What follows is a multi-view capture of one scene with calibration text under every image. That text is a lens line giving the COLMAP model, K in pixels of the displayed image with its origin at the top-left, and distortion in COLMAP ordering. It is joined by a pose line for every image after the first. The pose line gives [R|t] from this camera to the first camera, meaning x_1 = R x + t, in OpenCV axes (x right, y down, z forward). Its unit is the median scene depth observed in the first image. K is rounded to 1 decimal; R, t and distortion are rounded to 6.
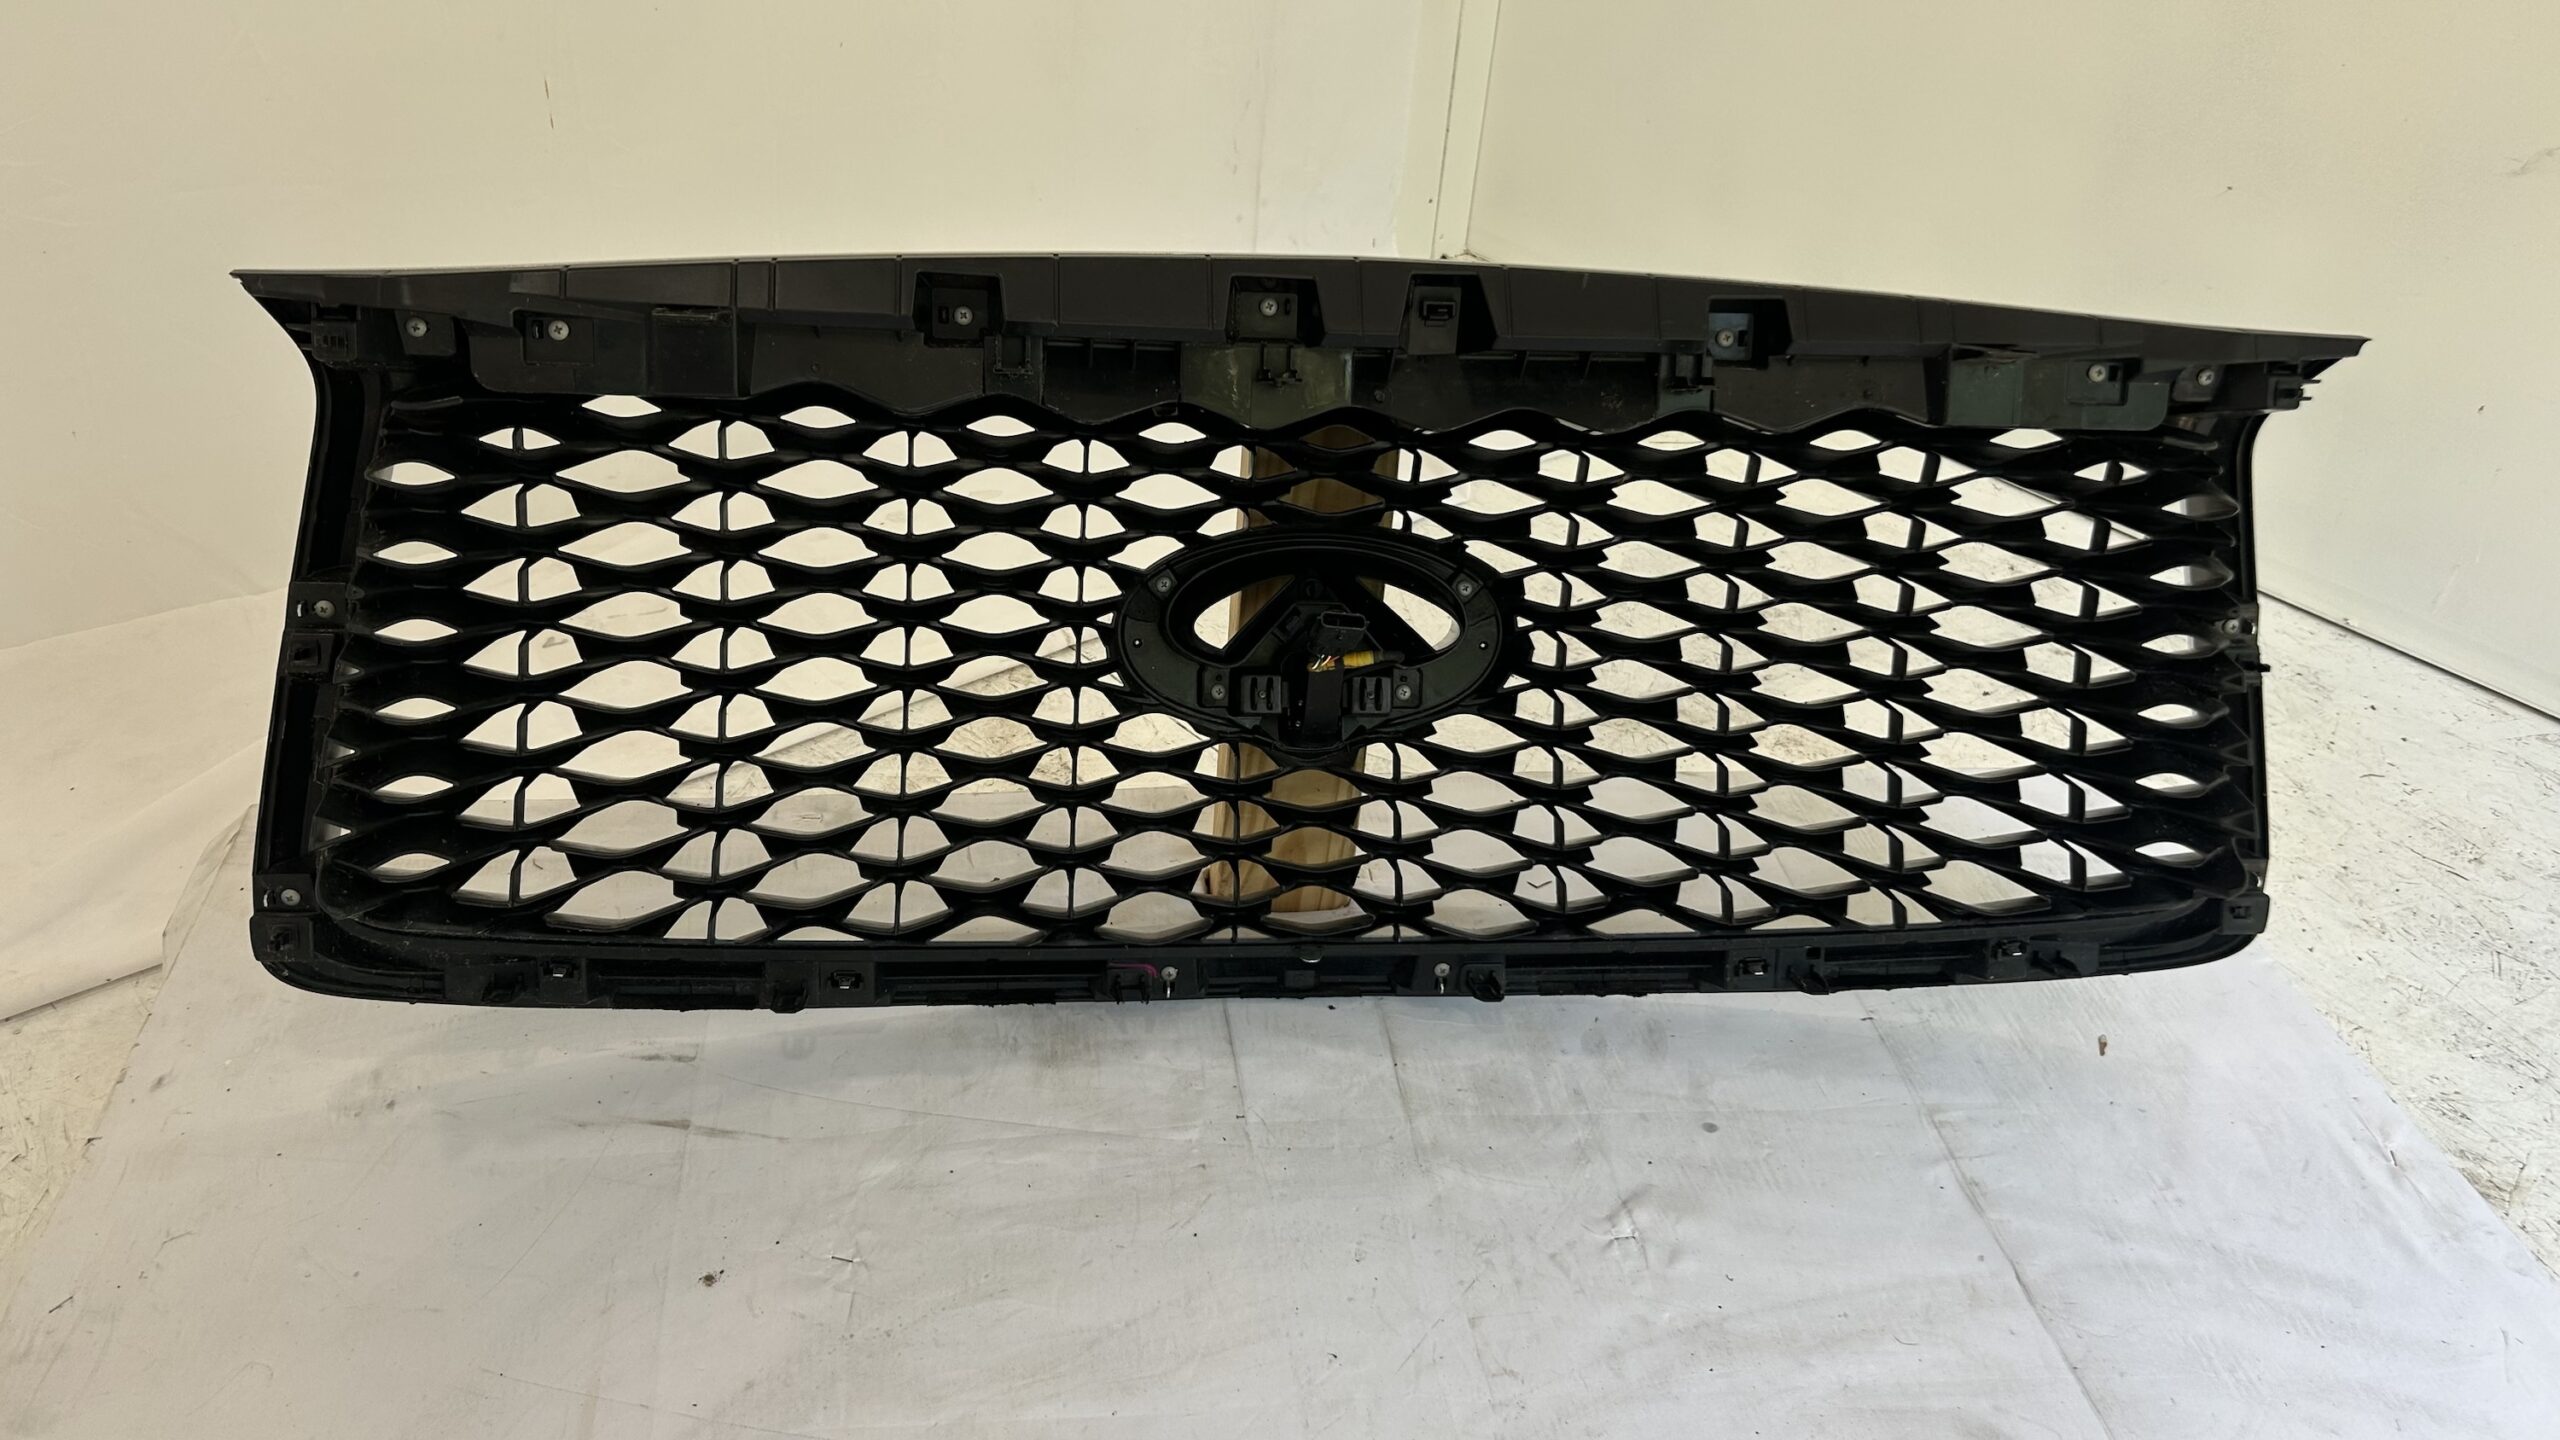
lens RADIAL K [[1880.9, 0, 1280.0], [0, 1880.9, 720.0], [0, 0, 1]] dist [0.087750, -0.103639]
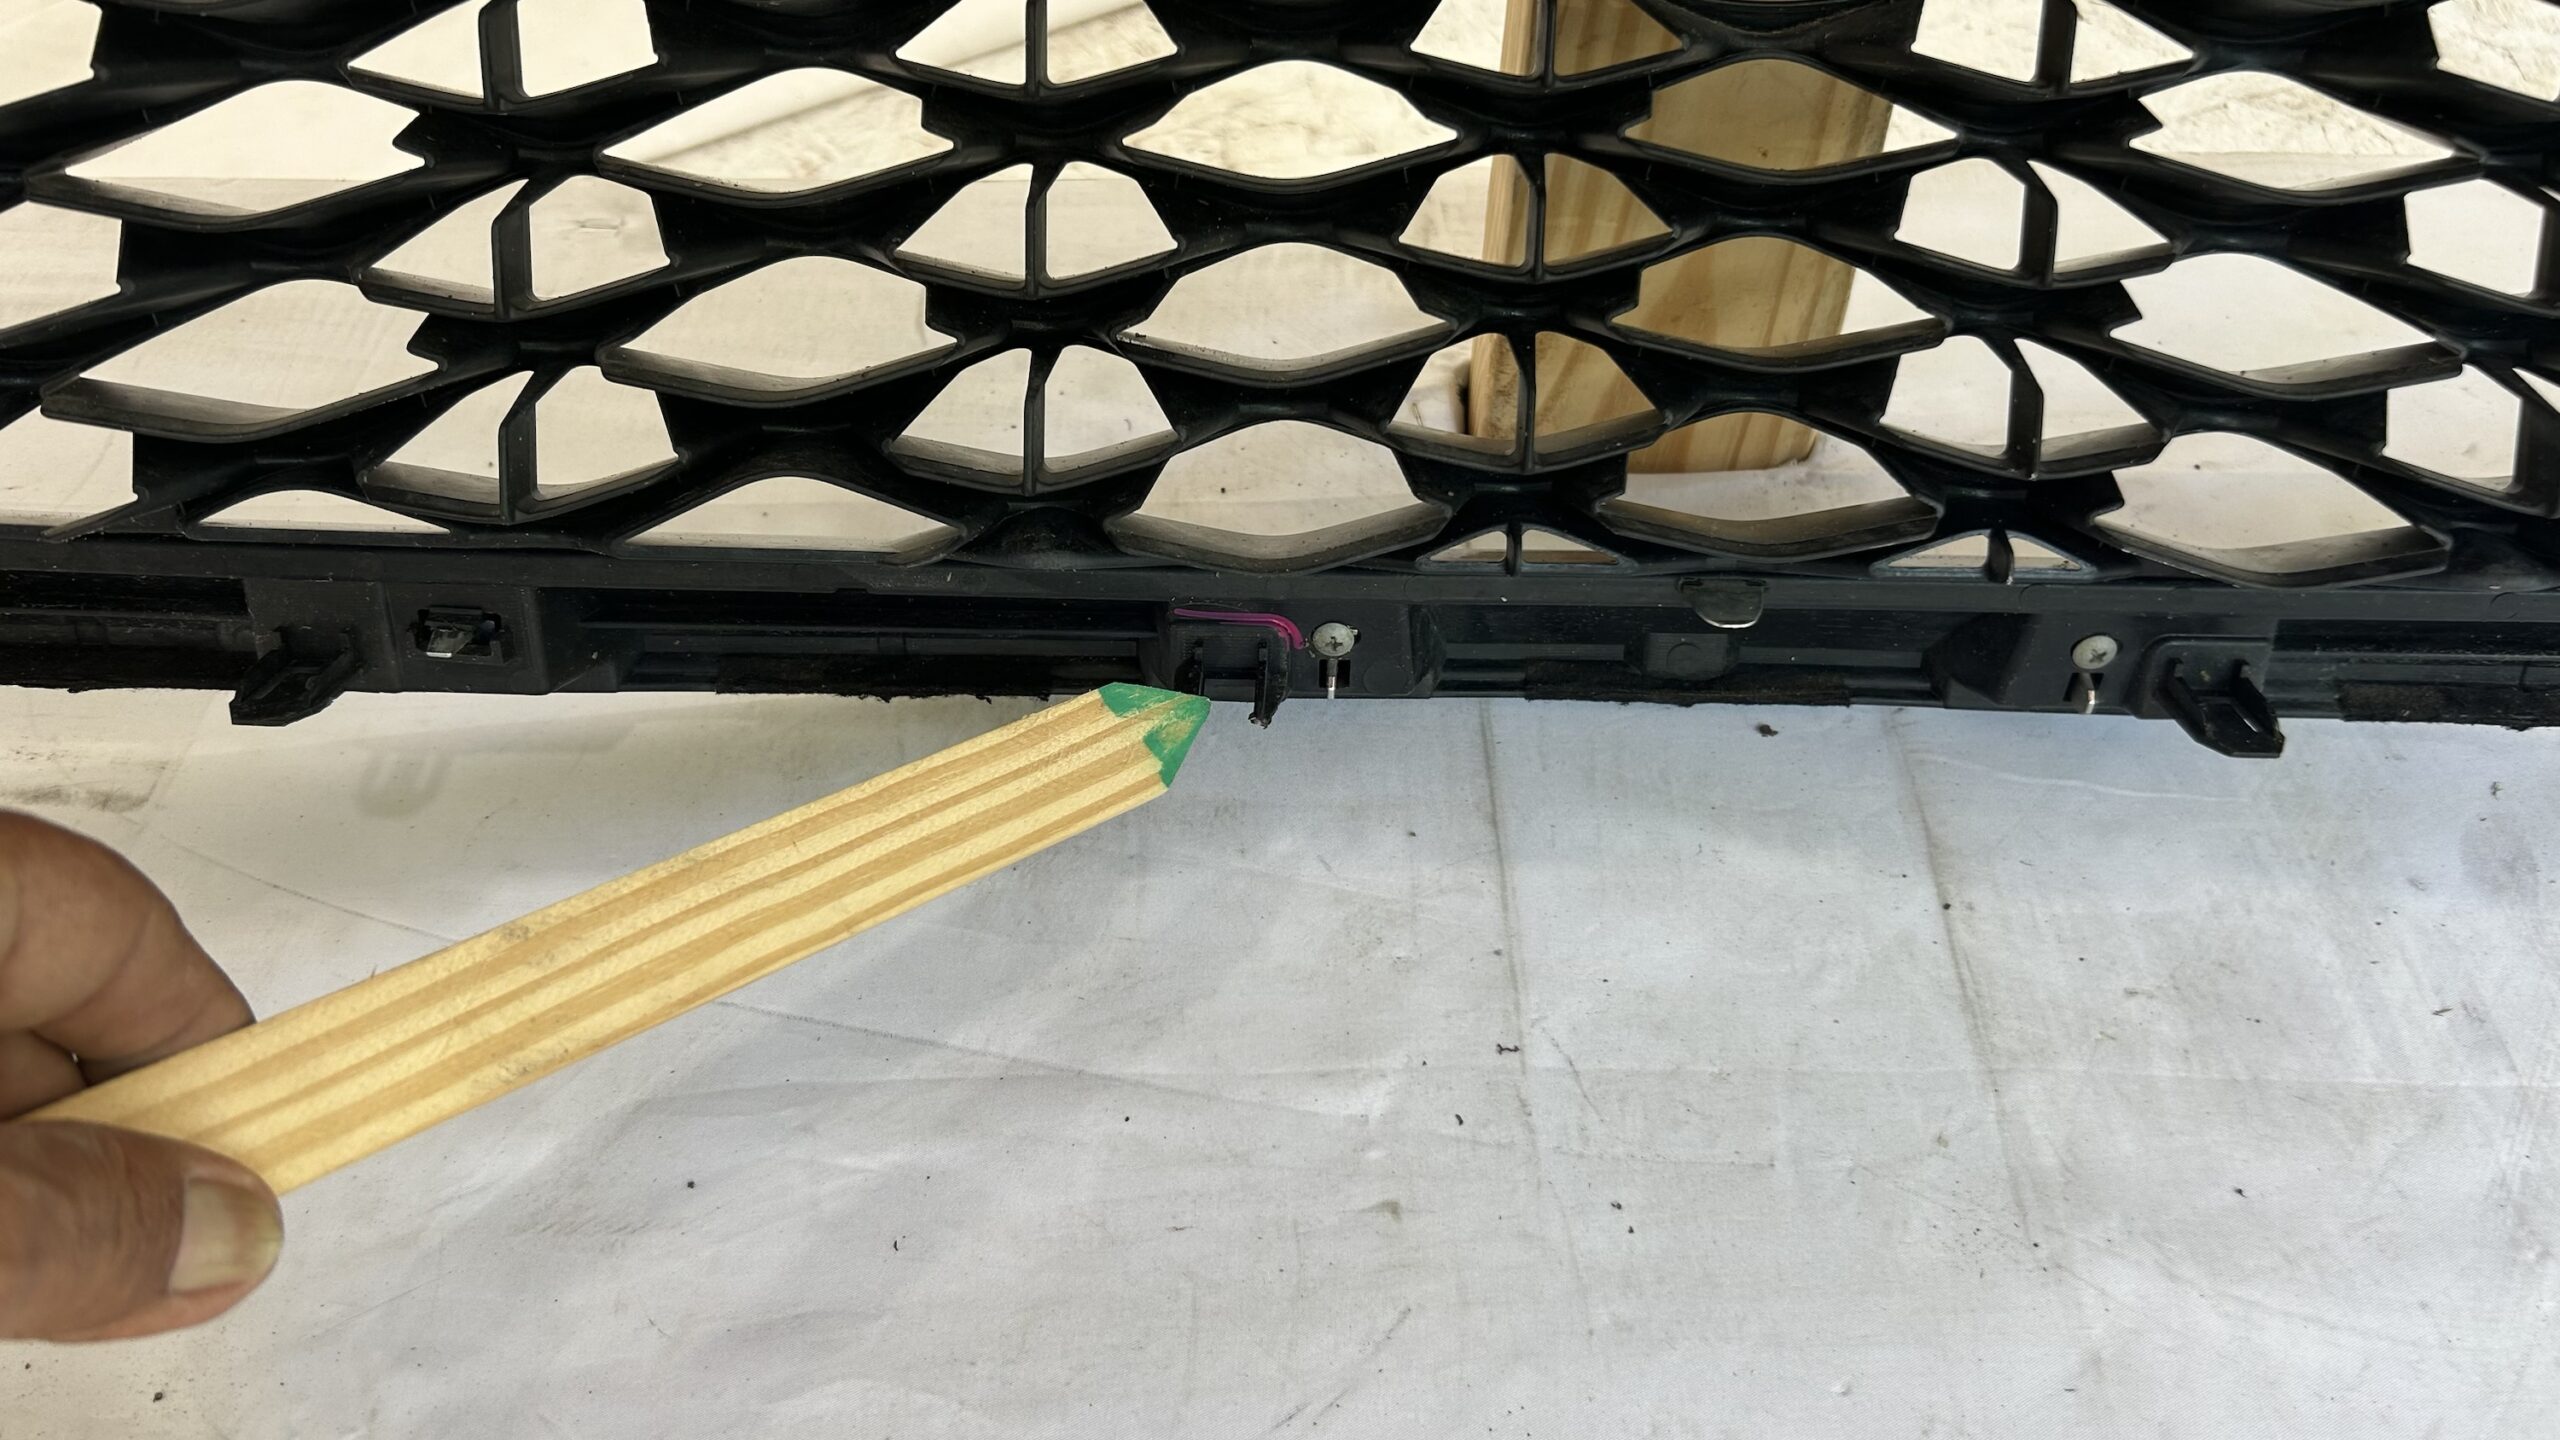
lens RADIAL K [[1964.4, 0, 1237.2], [0, 1964.4, 718.8], [0, 0, 1]] dist [0.094390, -0.156699]
pose [[0.984271, 0.053728, -0.168298, -0.011571], [-0.009649, 0.967560, 0.252458, 0.052163], [0.176402, -0.246863, 0.952859, 0.627307]]
